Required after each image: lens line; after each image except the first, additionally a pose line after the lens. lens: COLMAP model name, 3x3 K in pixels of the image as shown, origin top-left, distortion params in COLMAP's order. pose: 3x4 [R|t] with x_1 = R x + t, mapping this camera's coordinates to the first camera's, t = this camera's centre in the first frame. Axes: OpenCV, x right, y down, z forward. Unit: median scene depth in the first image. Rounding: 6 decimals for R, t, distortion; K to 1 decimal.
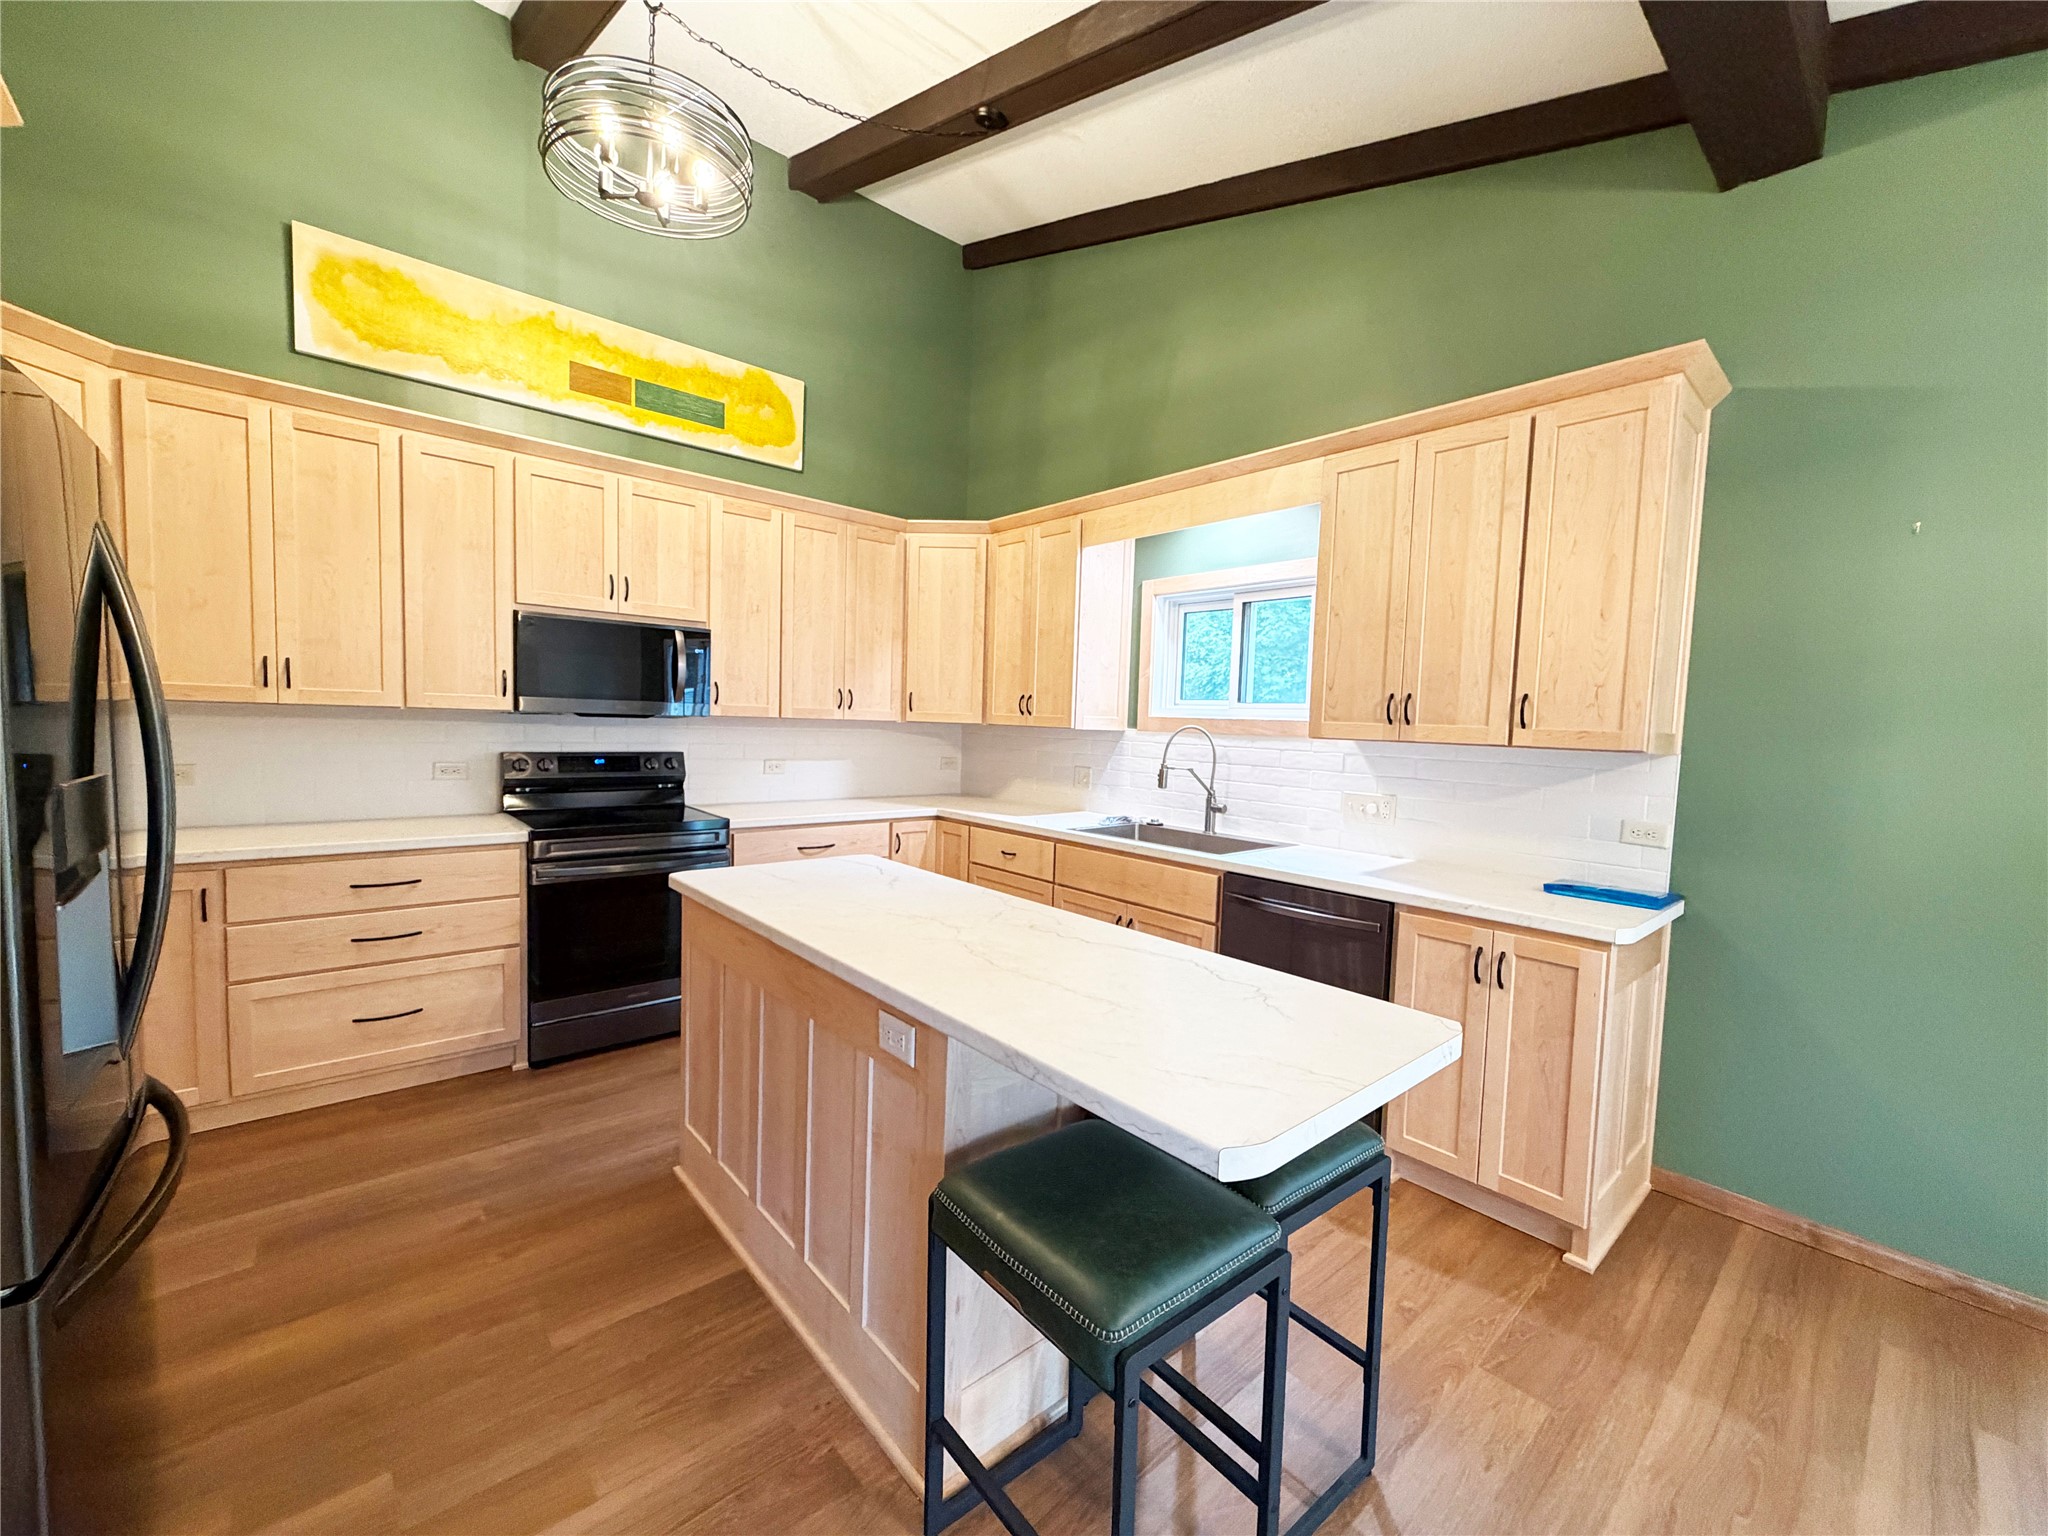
lens RADIAL K [[816.1, 0, 1019.1], [0, 816.1, 768.7], [0, 0, 1]] dist [-0.000695, 0.000861]
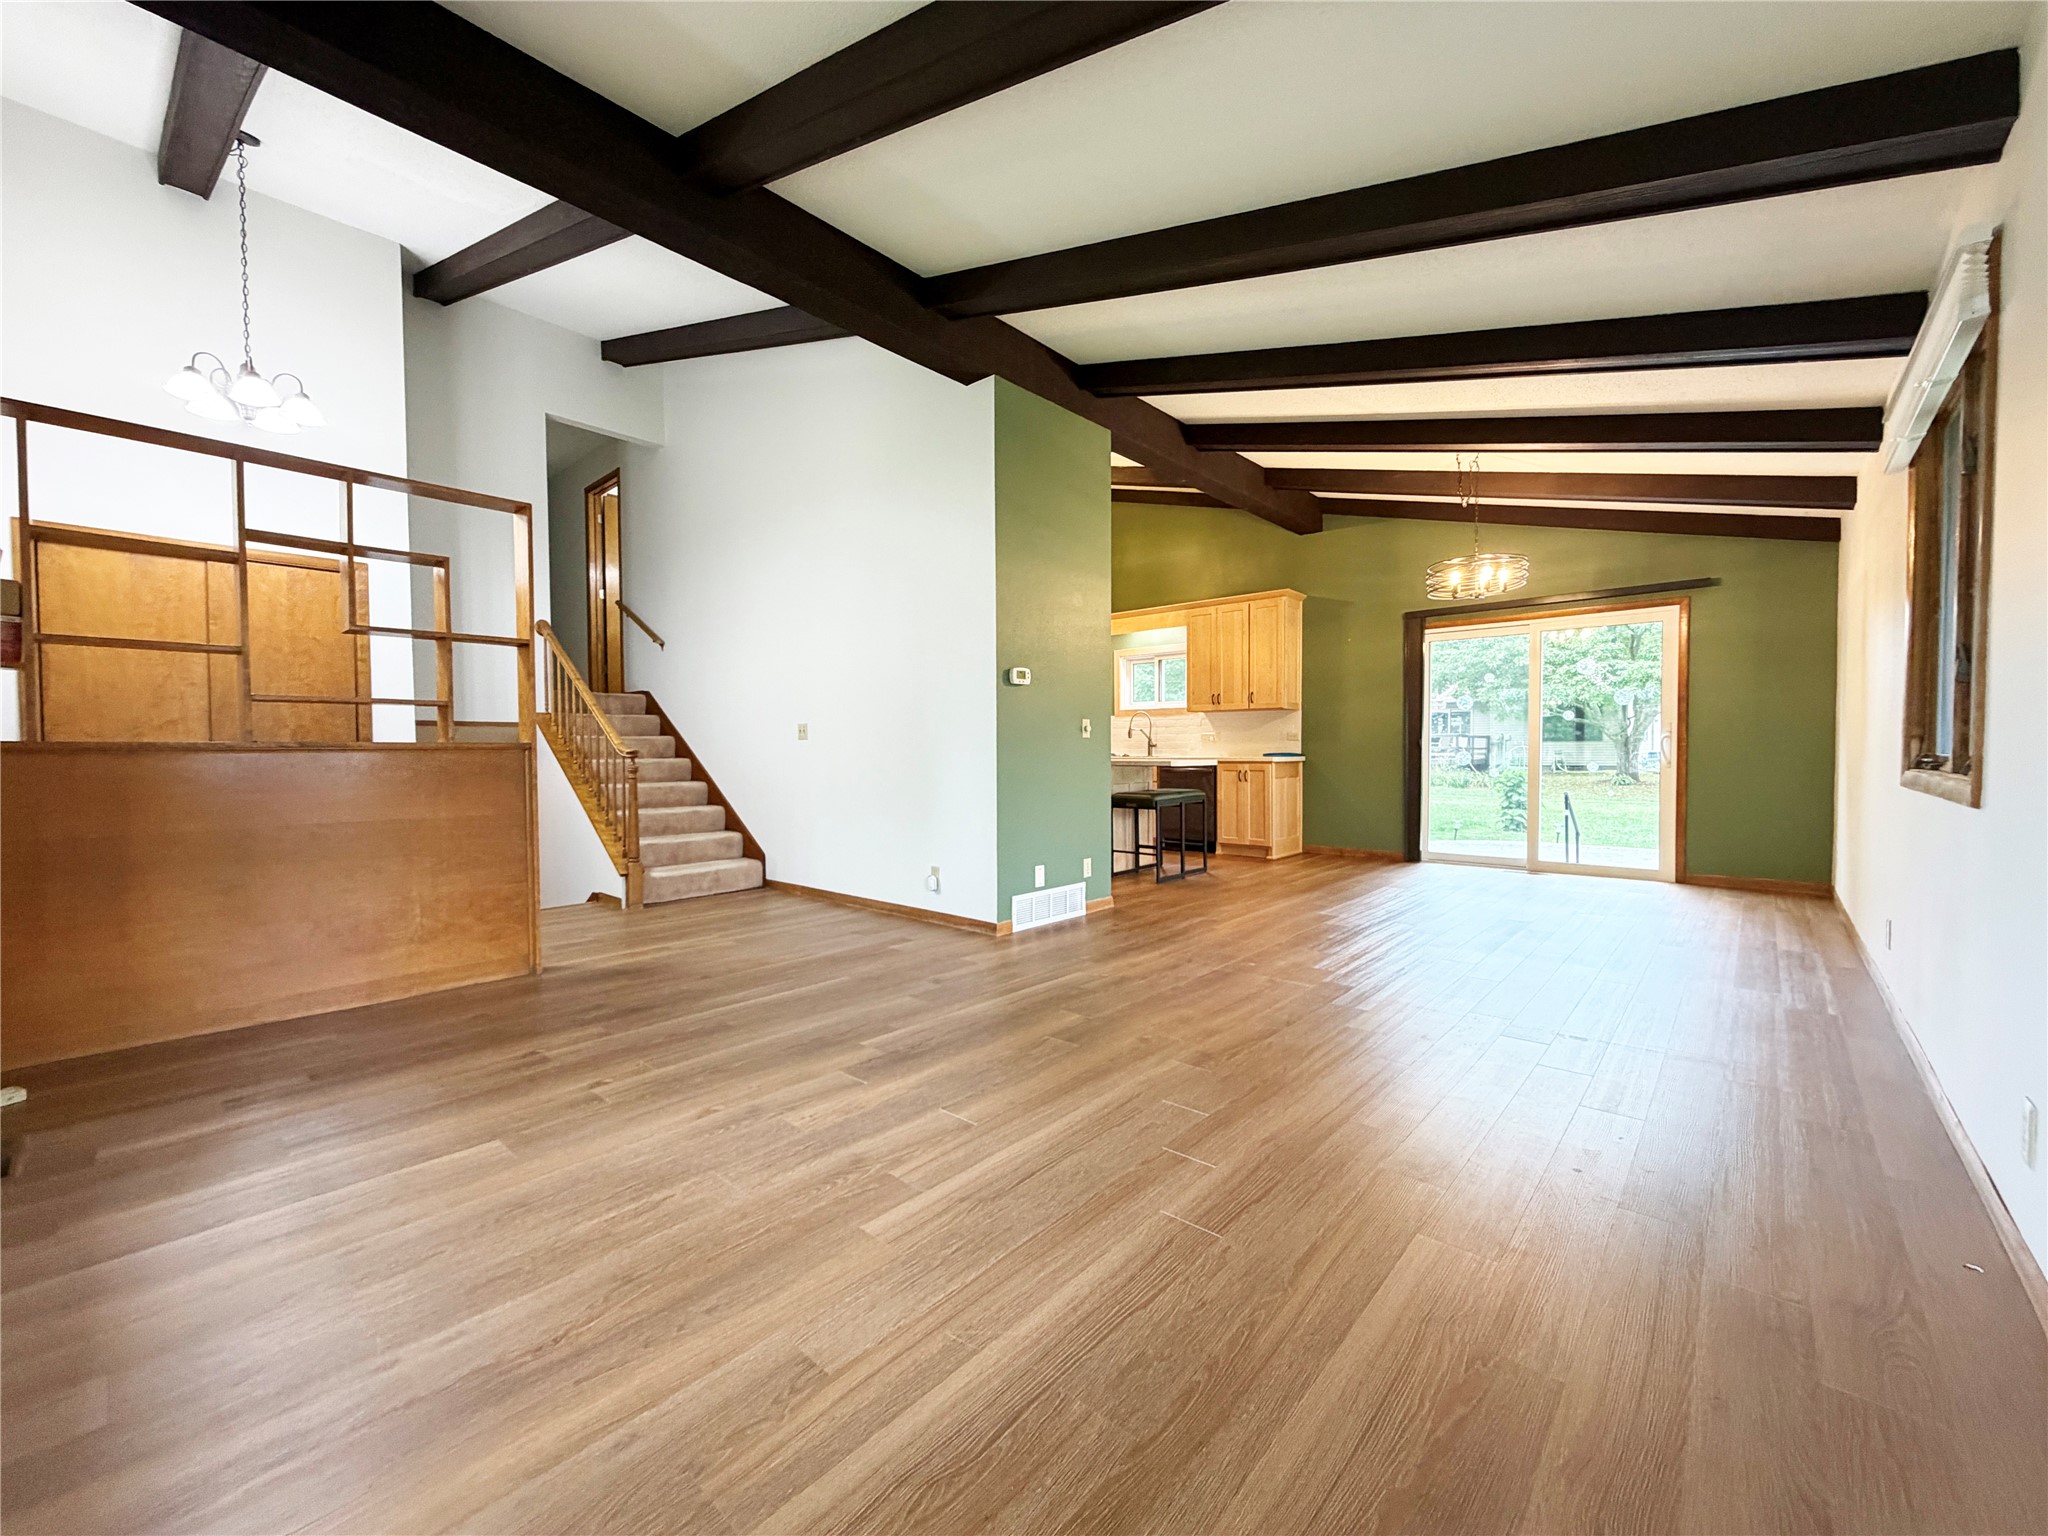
lens RADIAL K [[816.1, 0, 1019.8], [0, 816.1, 767.9], [0, 0, 1]] dist [-0.000695, 0.000861]
pose [[0.992054, -0.042223, 0.118520, -0.495313], [0.046367, 0.998398, -0.032429, 0.198688], [-0.116961, 0.037667, 0.992422, -1.526753]]
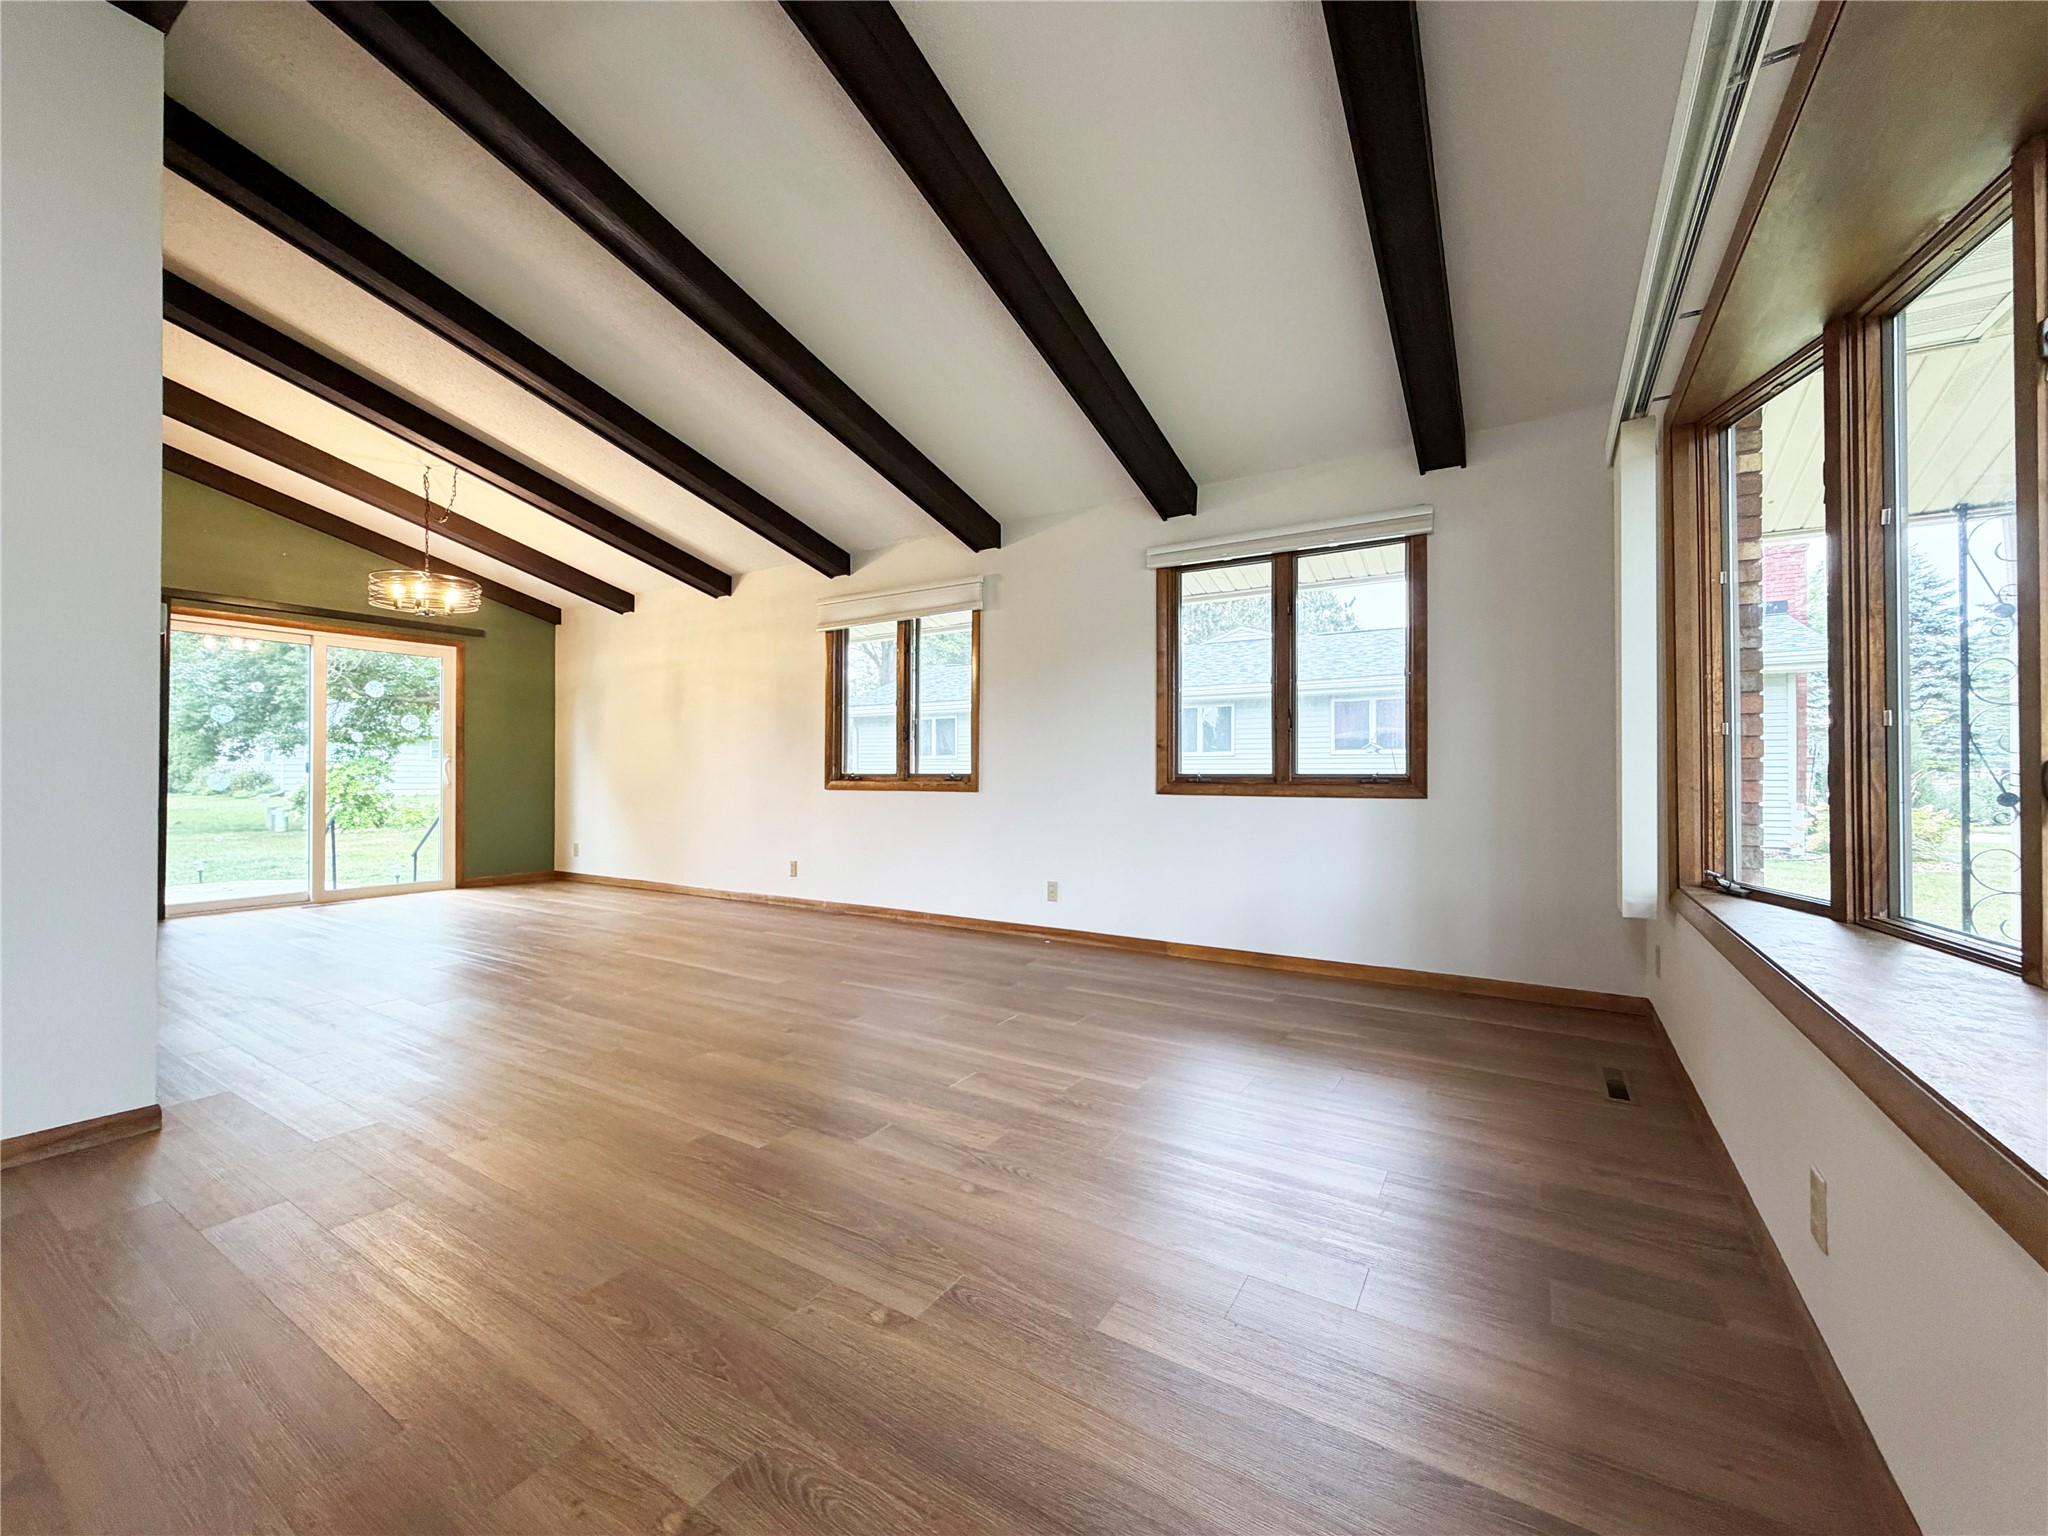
lens RADIAL K [[816.1, 0, 1020.6], [0, 816.1, 770.2], [0, 0, 1]] dist [-0.000695, 0.000861]
pose [[-0.289460, -0.029214, 0.956744, -1.247969], [0.045892, 0.997961, 0.044357, 0.134480], [-0.956089, 0.056746, -0.287530, -0.664933]]
